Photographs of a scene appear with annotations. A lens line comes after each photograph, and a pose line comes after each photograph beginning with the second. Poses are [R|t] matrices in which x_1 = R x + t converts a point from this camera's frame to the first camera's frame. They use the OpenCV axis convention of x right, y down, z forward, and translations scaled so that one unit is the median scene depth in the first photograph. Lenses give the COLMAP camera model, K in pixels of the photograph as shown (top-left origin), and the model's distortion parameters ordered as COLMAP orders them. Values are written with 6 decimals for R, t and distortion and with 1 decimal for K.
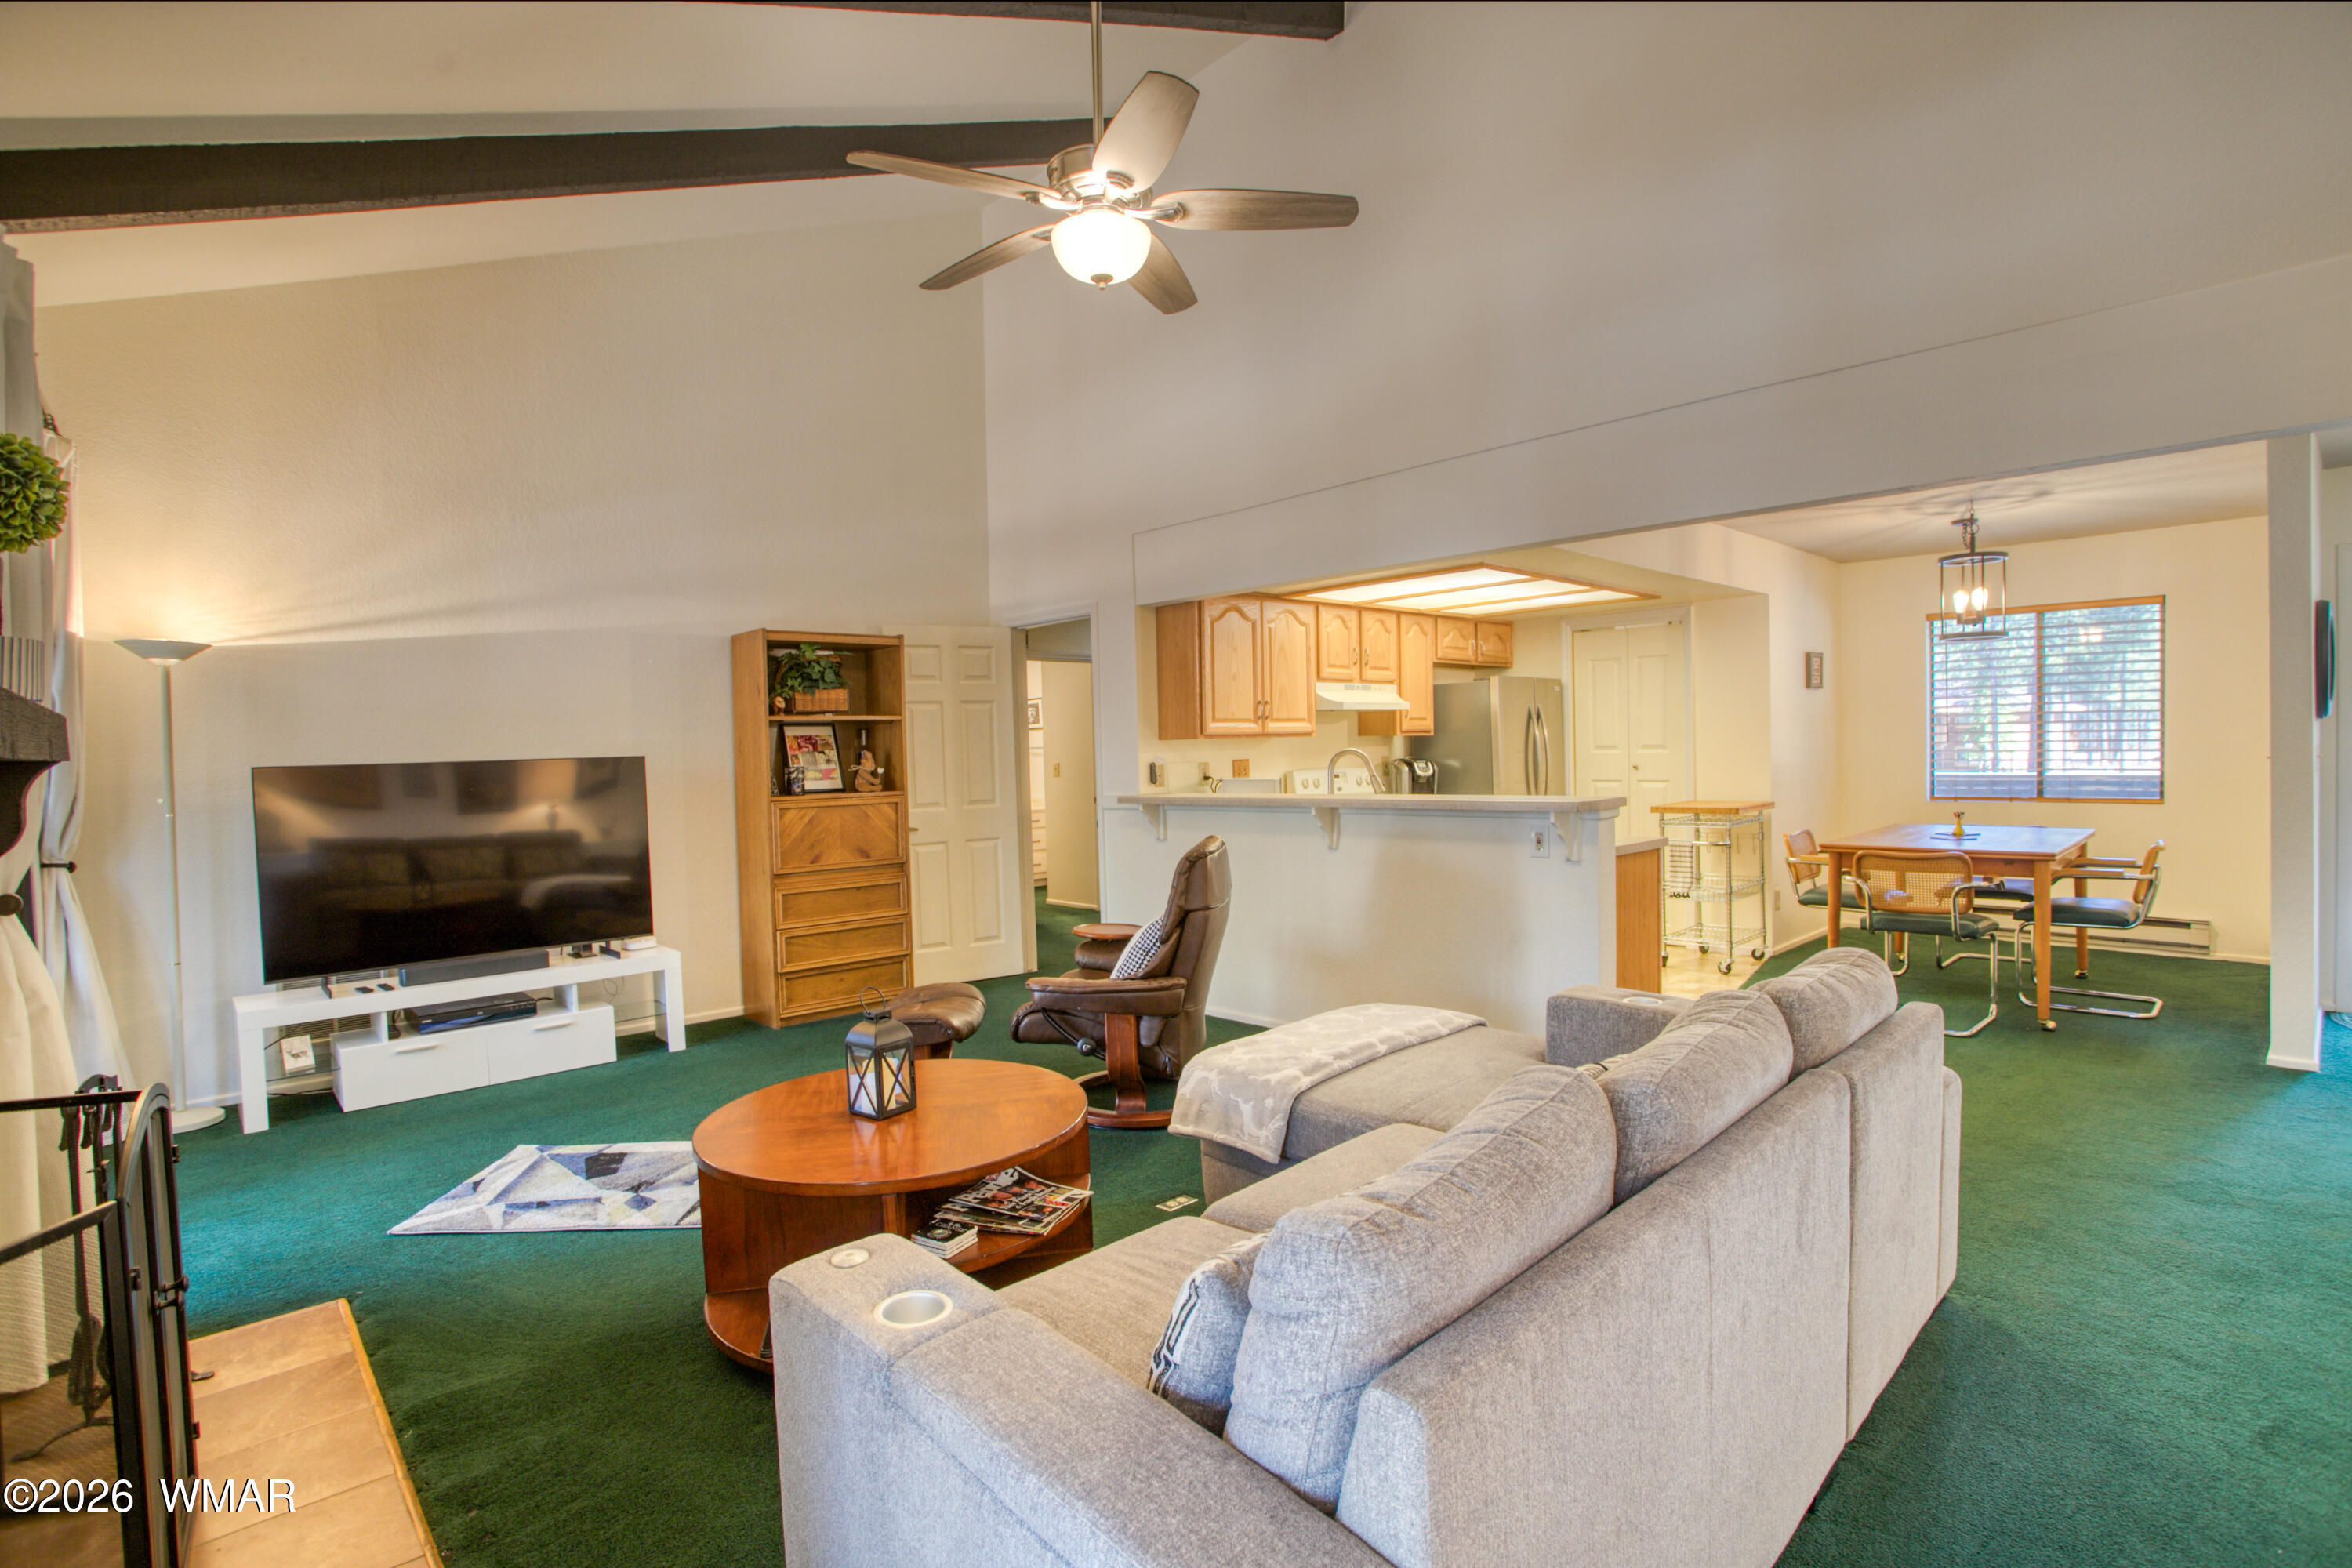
lens RADIAL K [[1133.3, 0, 1120.9], [0, 1133.3, 785.6], [0, 0, 1]] dist [-0.044232, 0.008328]
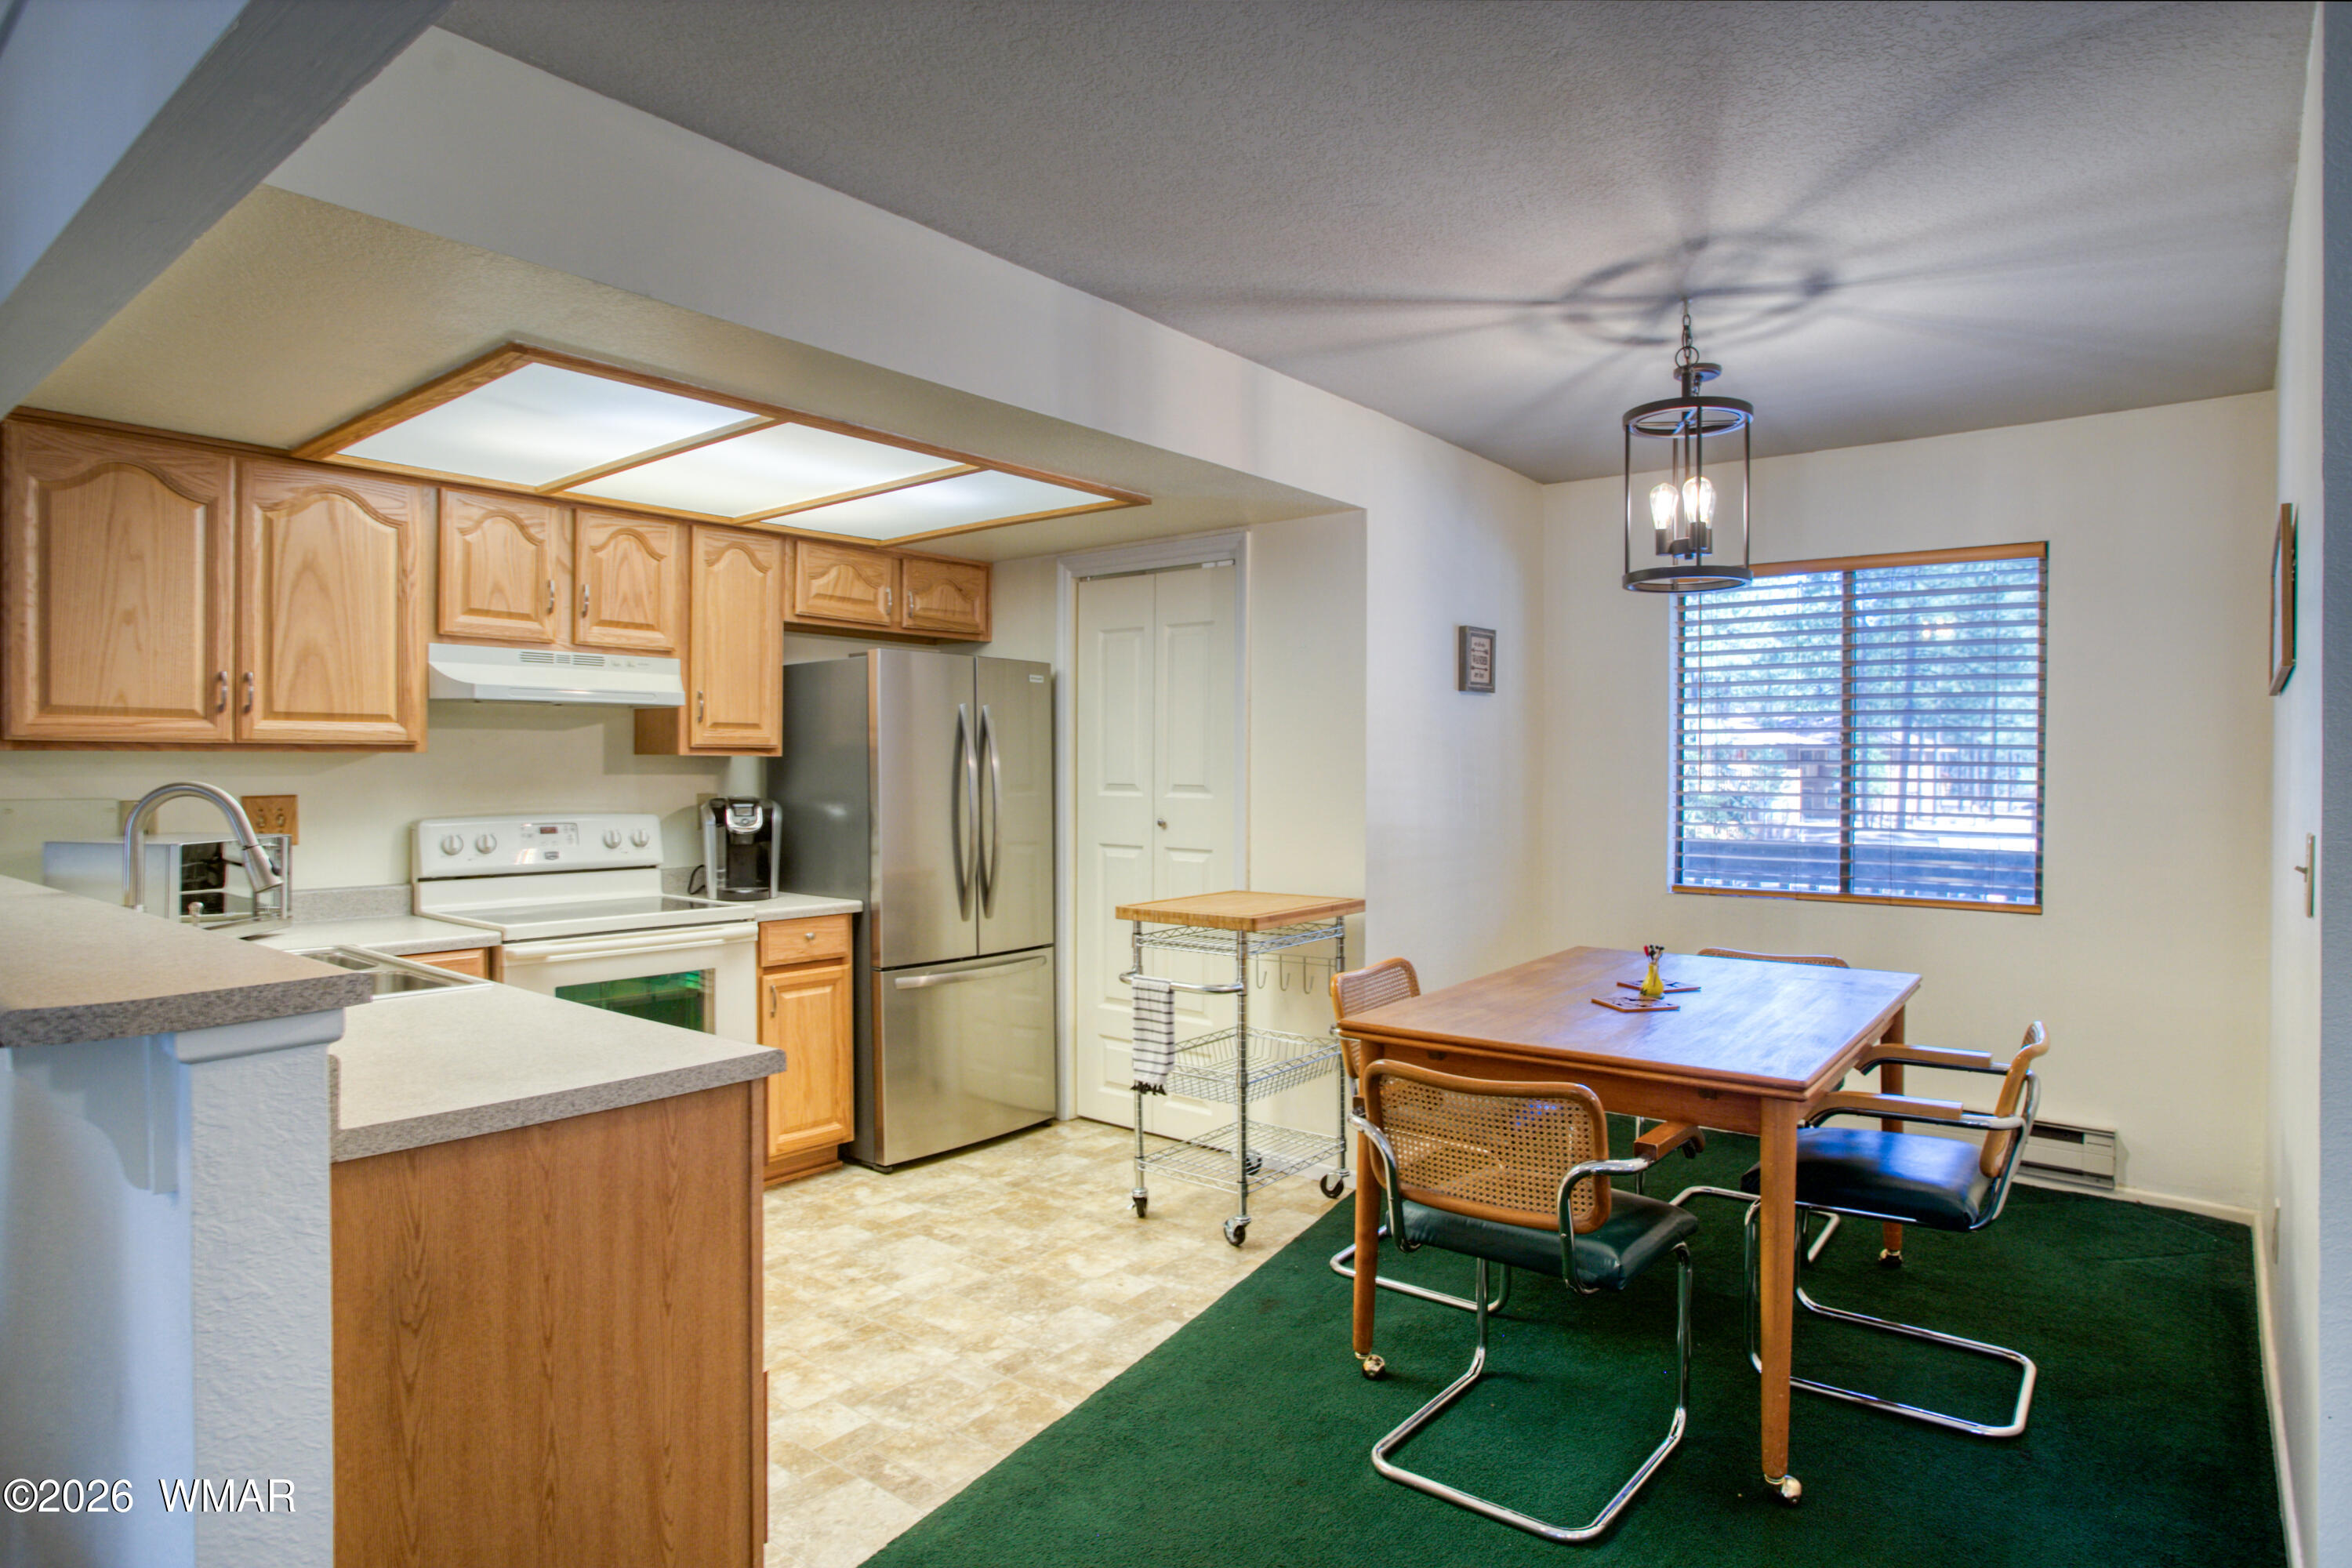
lens RADIAL K [[1338.7, 0, 1068.2], [0, 1338.7, 788.4], [0, 0, 1]] dist [-0.045814, 0.008224]
pose [[0.991968, 0.025281, 0.123937, 0.371142], [-0.023050, 0.999546, -0.019402, -0.022945], [-0.124371, 0.016389, 0.992100, 0.395206]]
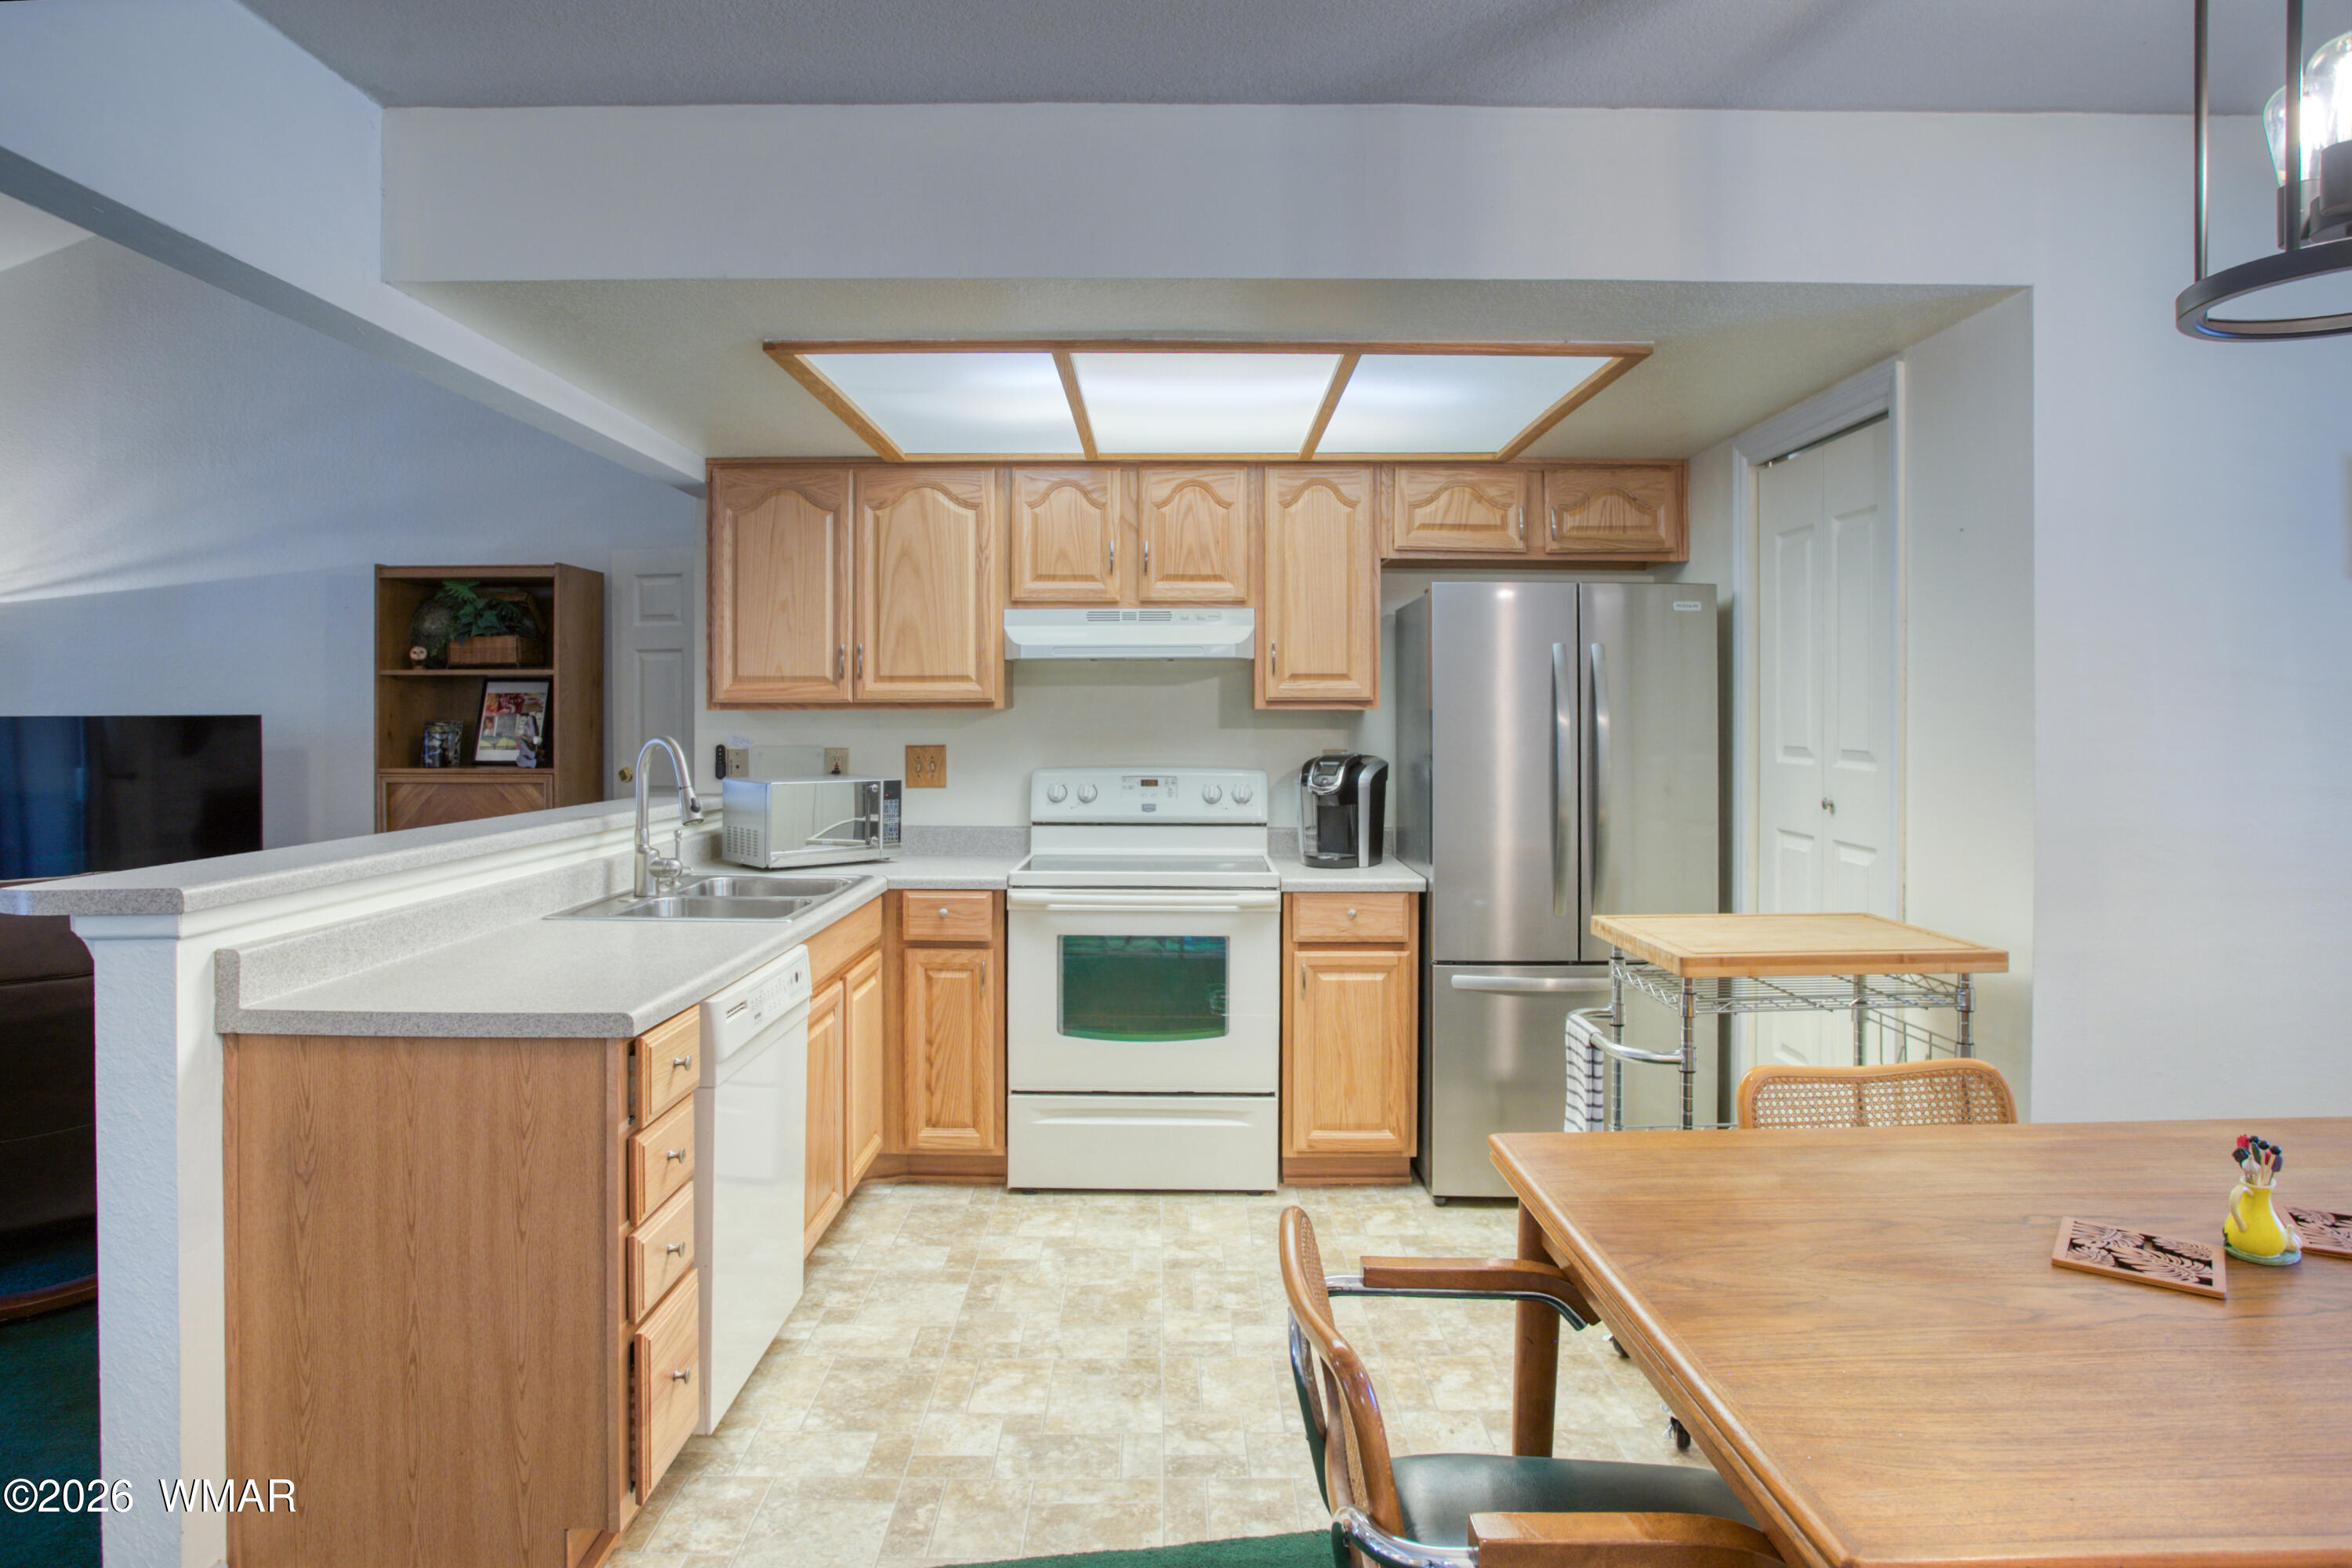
lens RADIAL K [[1338.7, 0, 1158.3], [0, 1338.7, 722.4], [0, 0, 1]] dist [-0.045814, 0.008224]
pose [[0.743734, 0.029664, -0.667817, 0.650436], [-0.040399, 0.999183, -0.000609, -0.039404], [0.667254, 0.027432, 0.744325, 0.571508]]
